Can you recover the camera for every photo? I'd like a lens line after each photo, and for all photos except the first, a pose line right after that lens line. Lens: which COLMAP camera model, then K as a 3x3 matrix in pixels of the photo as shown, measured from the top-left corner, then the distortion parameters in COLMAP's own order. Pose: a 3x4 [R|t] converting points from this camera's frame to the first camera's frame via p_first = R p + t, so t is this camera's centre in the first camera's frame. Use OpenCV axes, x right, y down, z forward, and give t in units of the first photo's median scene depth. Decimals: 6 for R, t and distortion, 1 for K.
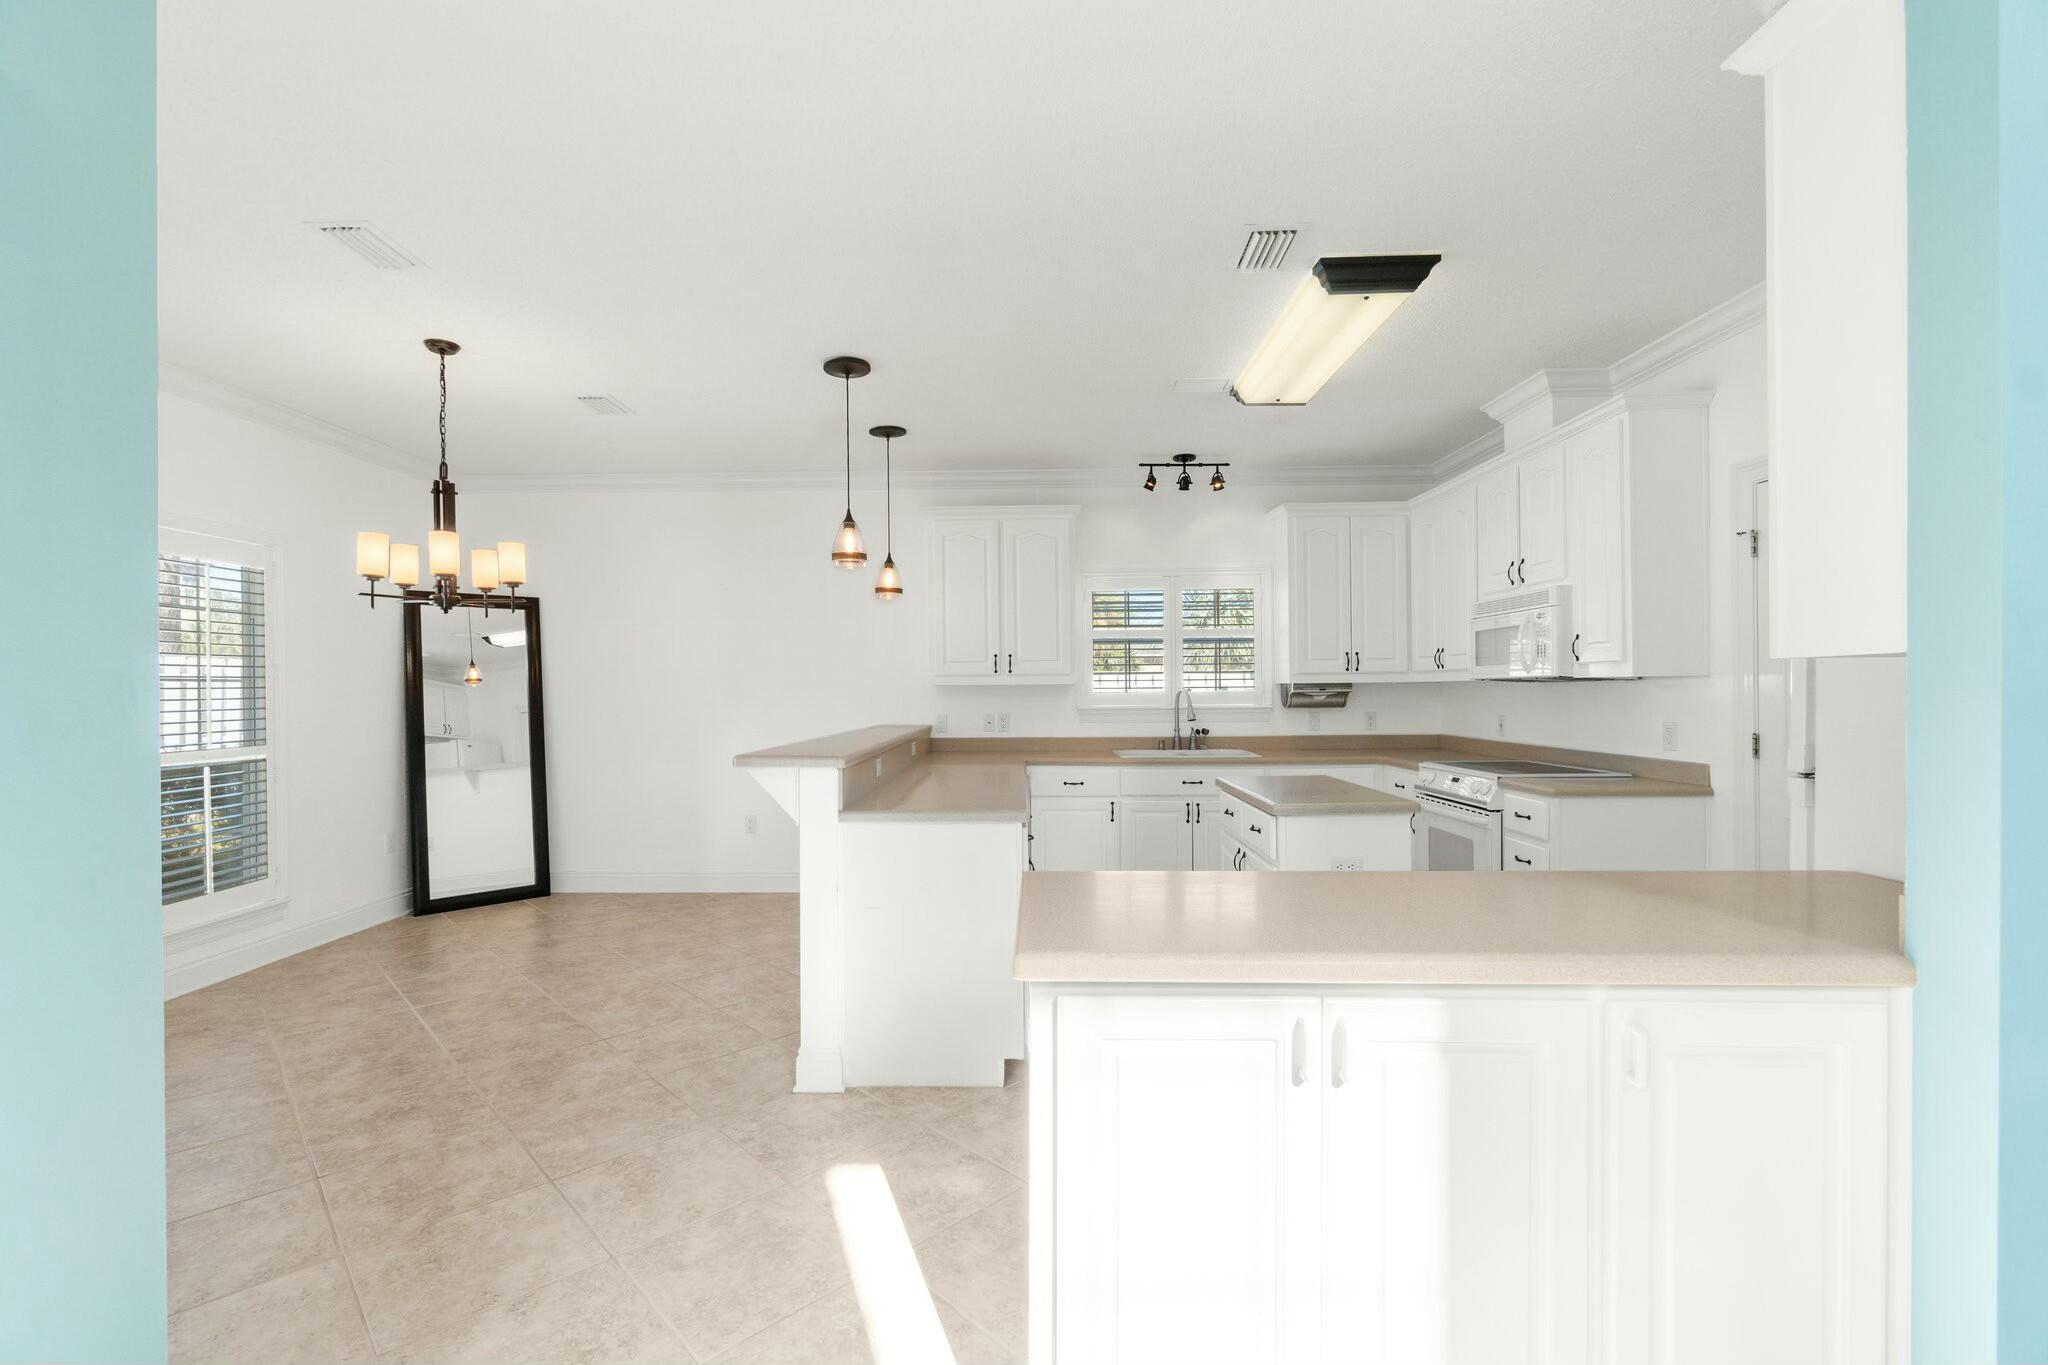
lens RADIAL K [[890.3, 0, 1013.6], [0, 890.3, 698.6], [0, 0, 1]] dist [-0.006461, 0.000668]
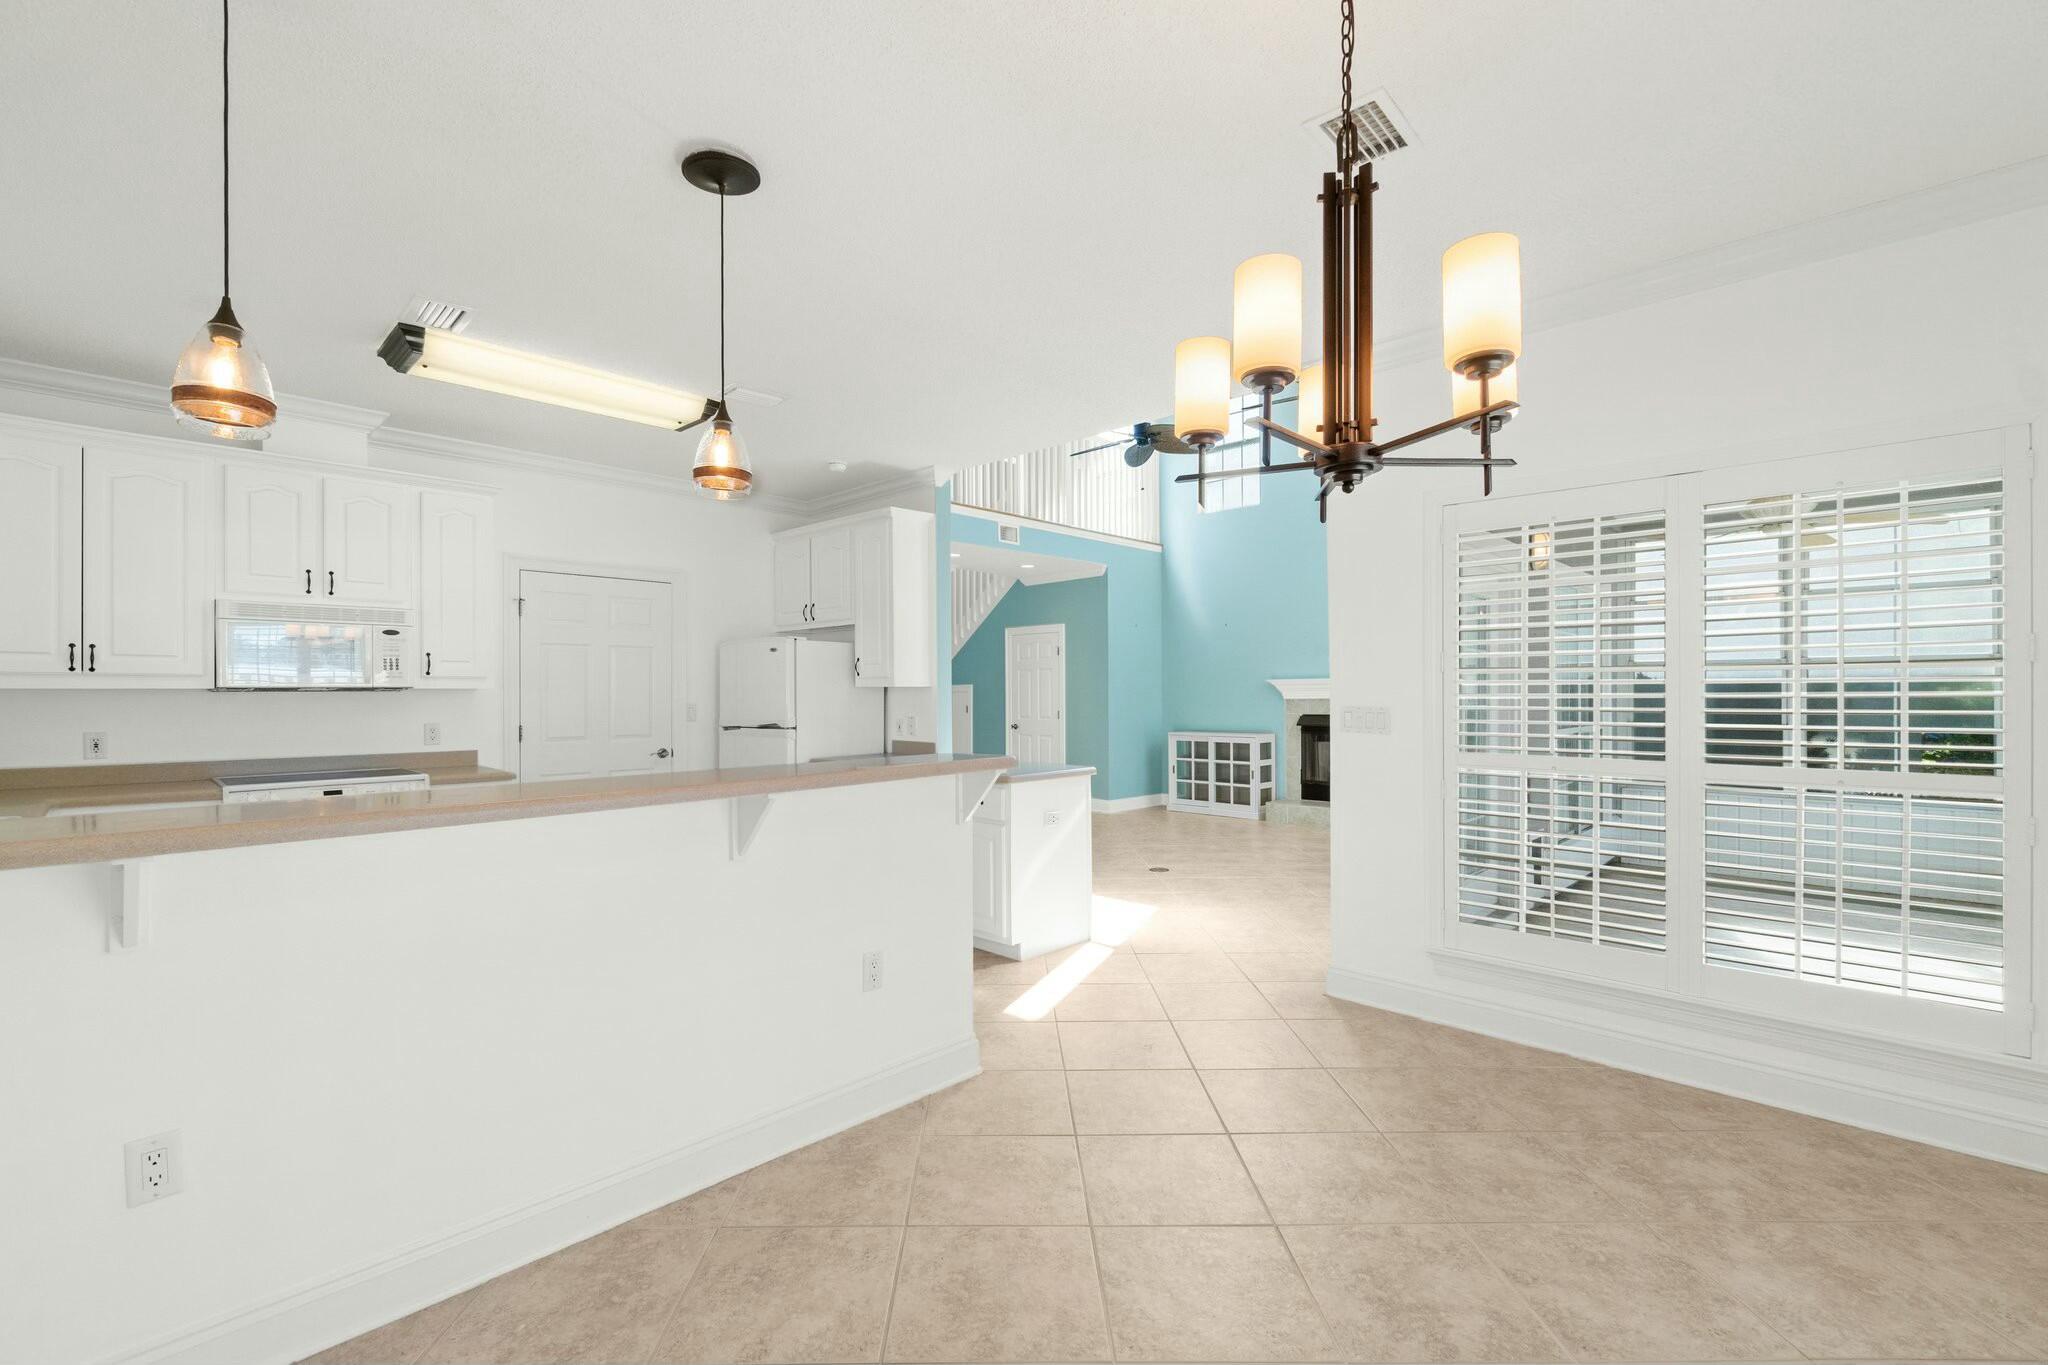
lens RADIAL K [[890.3, 0, 1013.7], [0, 890.3, 692.9], [0, 0, 1]] dist [-0.006461, 0.000668]
pose [[-0.728852, 0.010421, 0.684592, -0.645368], [0.014434, 0.999896, 0.000147, -0.005114], [-0.684519, 0.009989, -0.728926, 1.118689]]
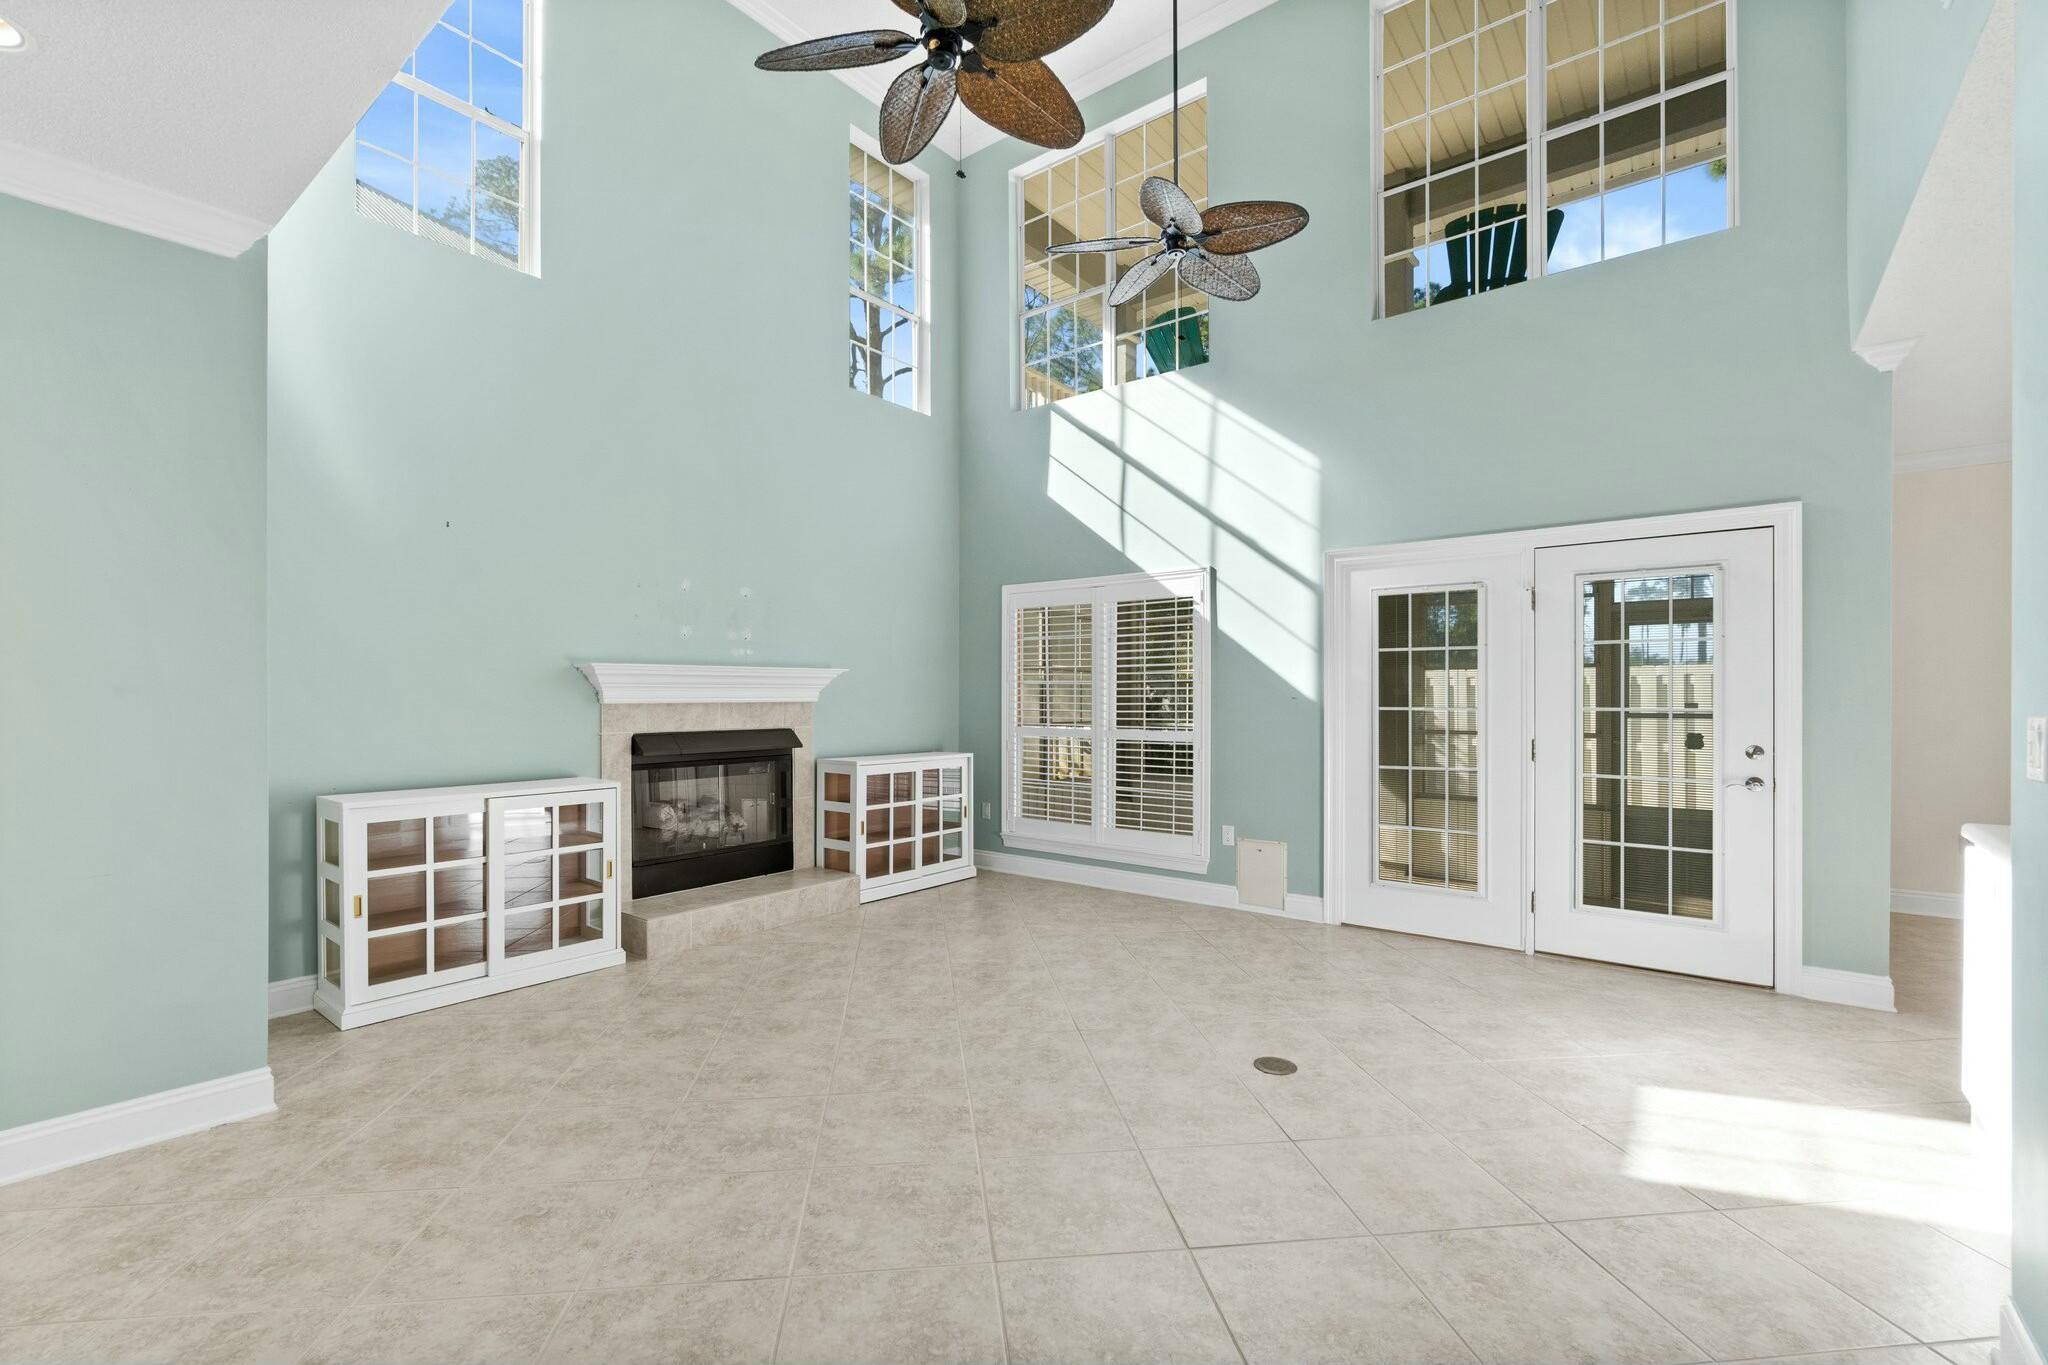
lens RADIAL K [[890.3, 0, 1006.2], [0, 890.3, 700.8], [0, 0, 1]] dist [-0.006461, 0.000668]
pose [[-0.615733, 0.009883, -0.787893, 0.841194], [-0.003546, 0.999876, 0.015312, -0.001475], [0.787947, 0.012222, -0.615622, 0.153954]]
